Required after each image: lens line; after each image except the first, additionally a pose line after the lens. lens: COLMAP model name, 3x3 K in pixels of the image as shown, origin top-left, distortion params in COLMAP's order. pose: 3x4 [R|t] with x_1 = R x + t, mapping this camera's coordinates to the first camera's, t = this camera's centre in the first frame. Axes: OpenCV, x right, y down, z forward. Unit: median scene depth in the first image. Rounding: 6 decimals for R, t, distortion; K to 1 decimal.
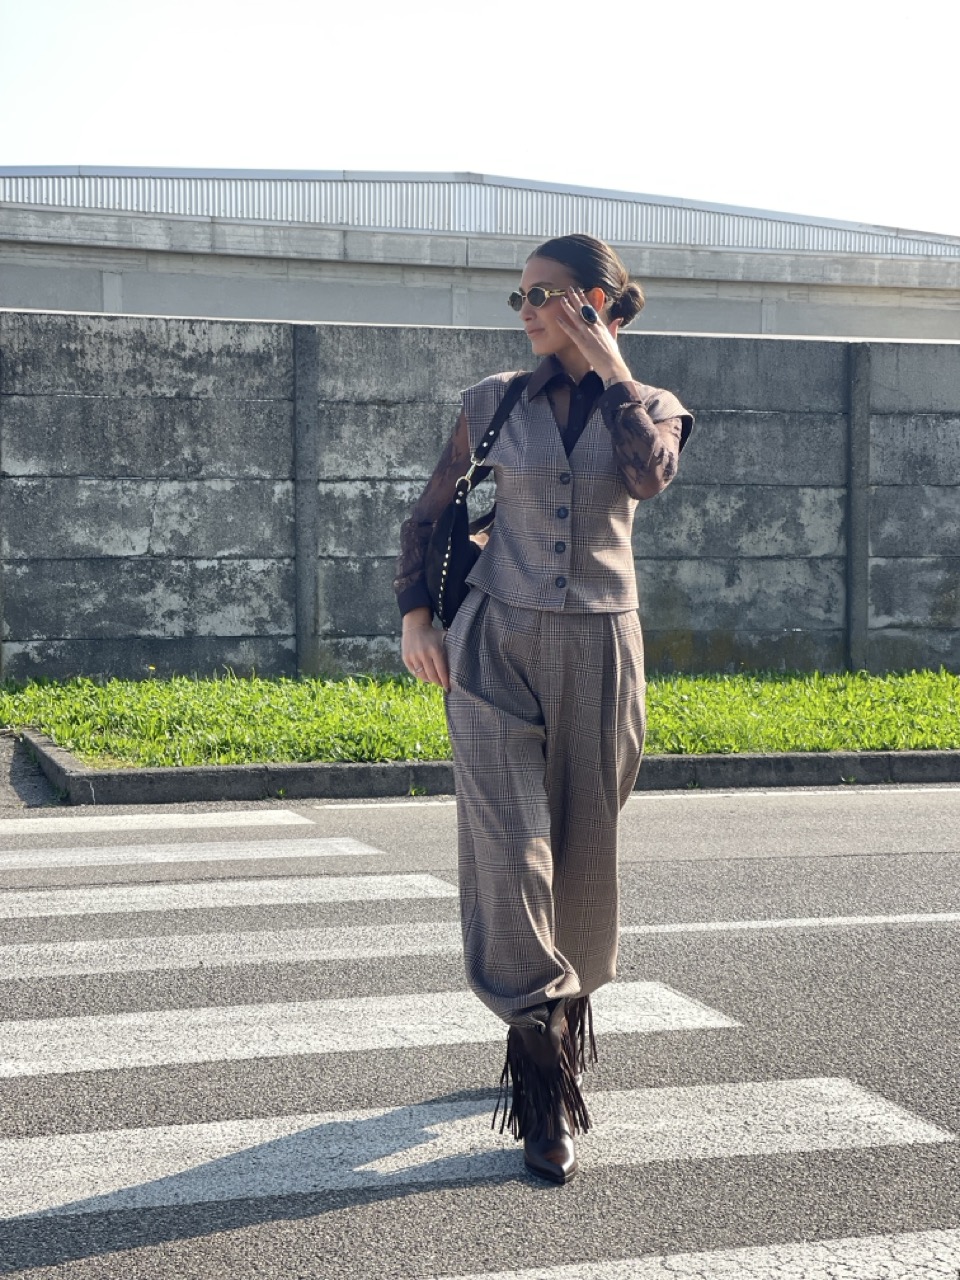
lens RADIAL K [[2367.2, 0, 490.2], [0, 2367.2, 624.8], [0, 0, 1]] dist [0.223254, 0.000000]
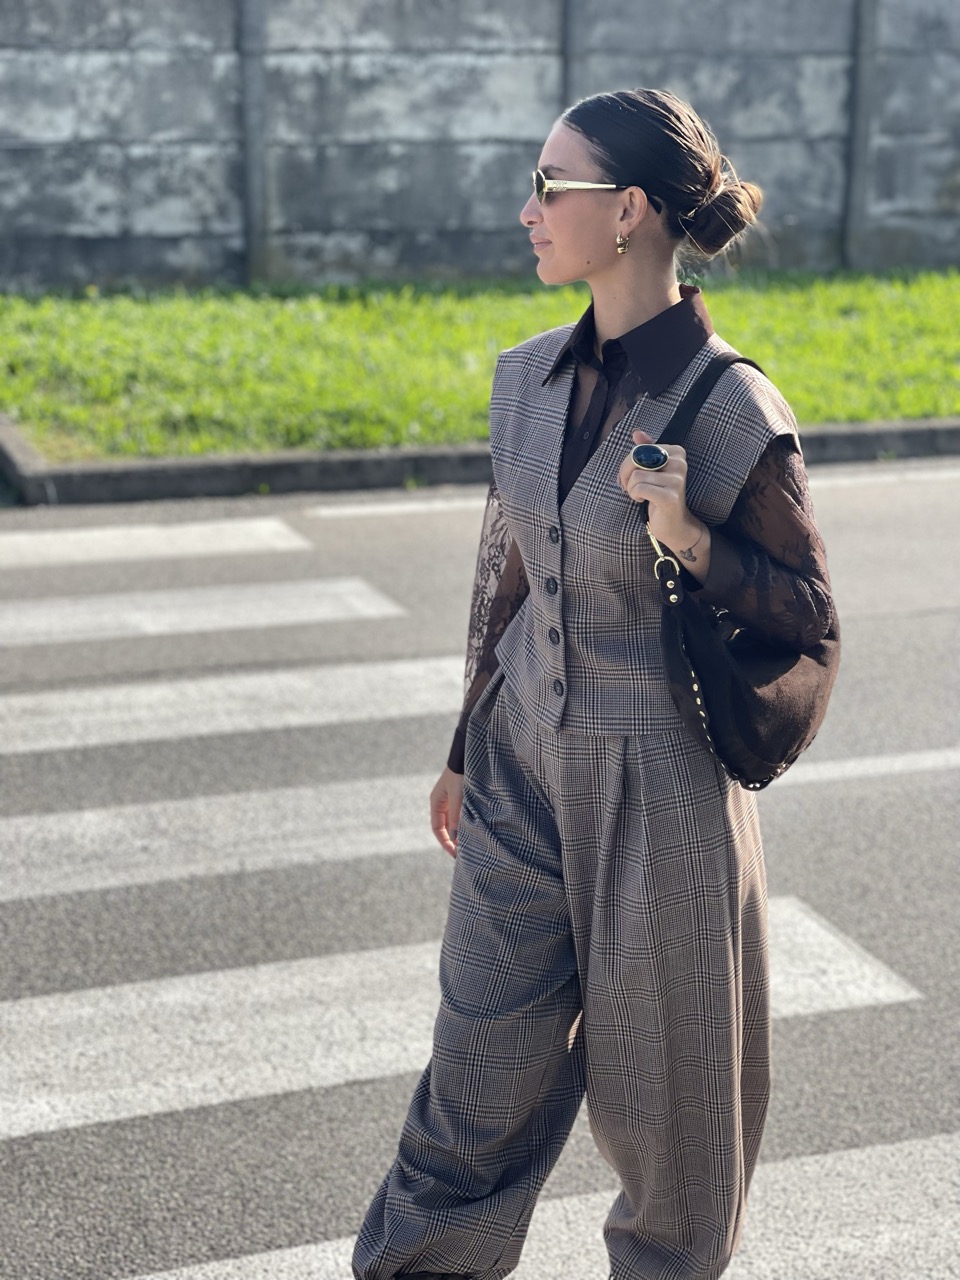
lens RADIAL K [[2367.2, 0, 485.7], [0, 2367.2, 624.2], [0, 0, 1]] dist [0.223254, 0.000000]
pose [[0.999078, 0.000828, 0.042917, -0.029238], [-0.010213, 0.975686, 0.218936, -0.050197], [-0.041692, -0.219172, 0.974795, 0.082899]]
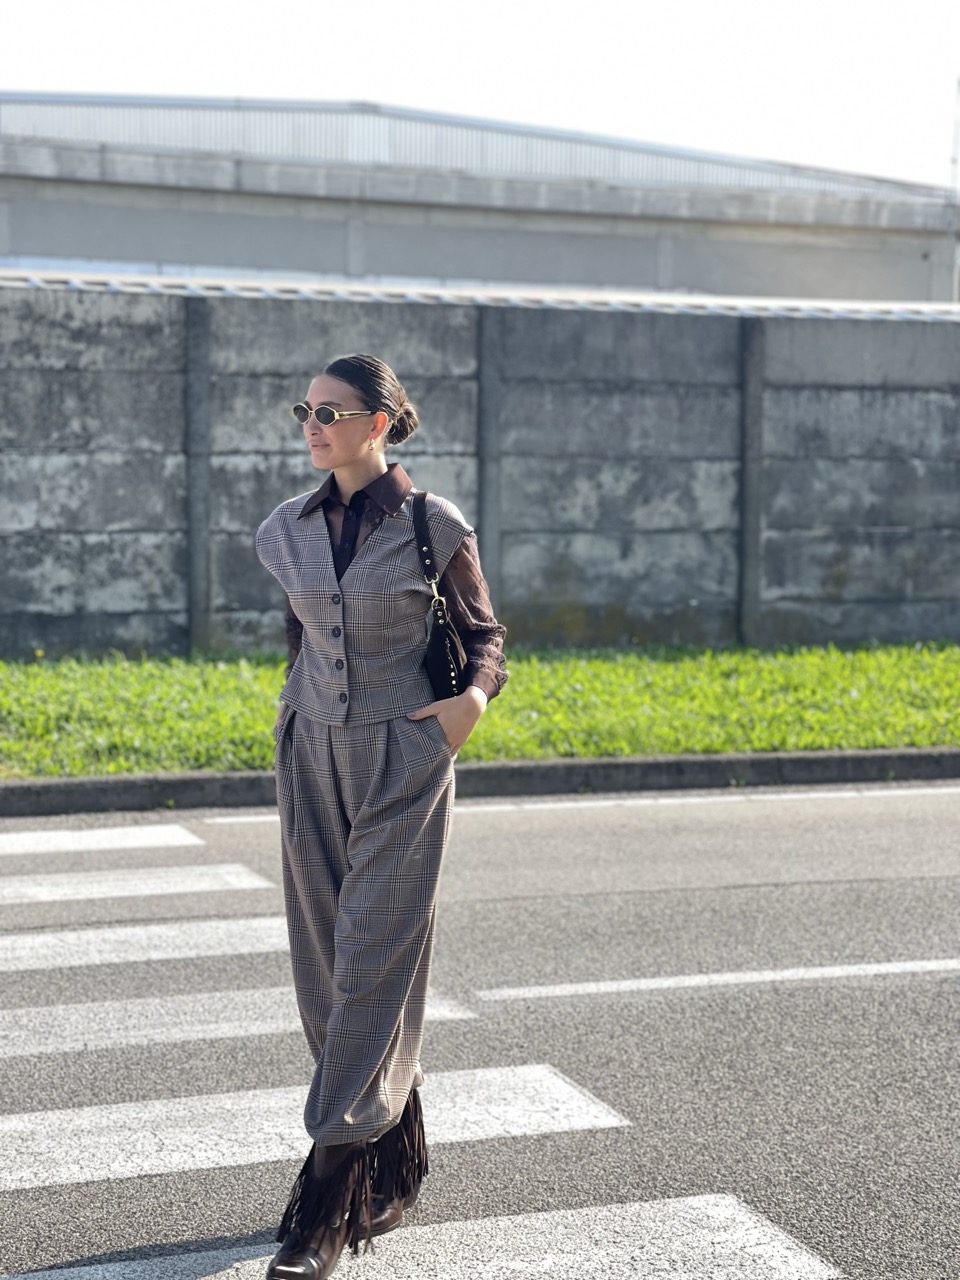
lens RADIAL K [[2367.2, 0, 491.1], [0, 2367.2, 615.1], [0, 0, 1]] dist [0.223254, 0.000000]
pose [[0.998989, 0.005283, 0.044643, 0.000476], [-0.006844, 0.999367, 0.034898, -0.029192], [-0.044430, -0.035168, 0.998393, 0.003154]]
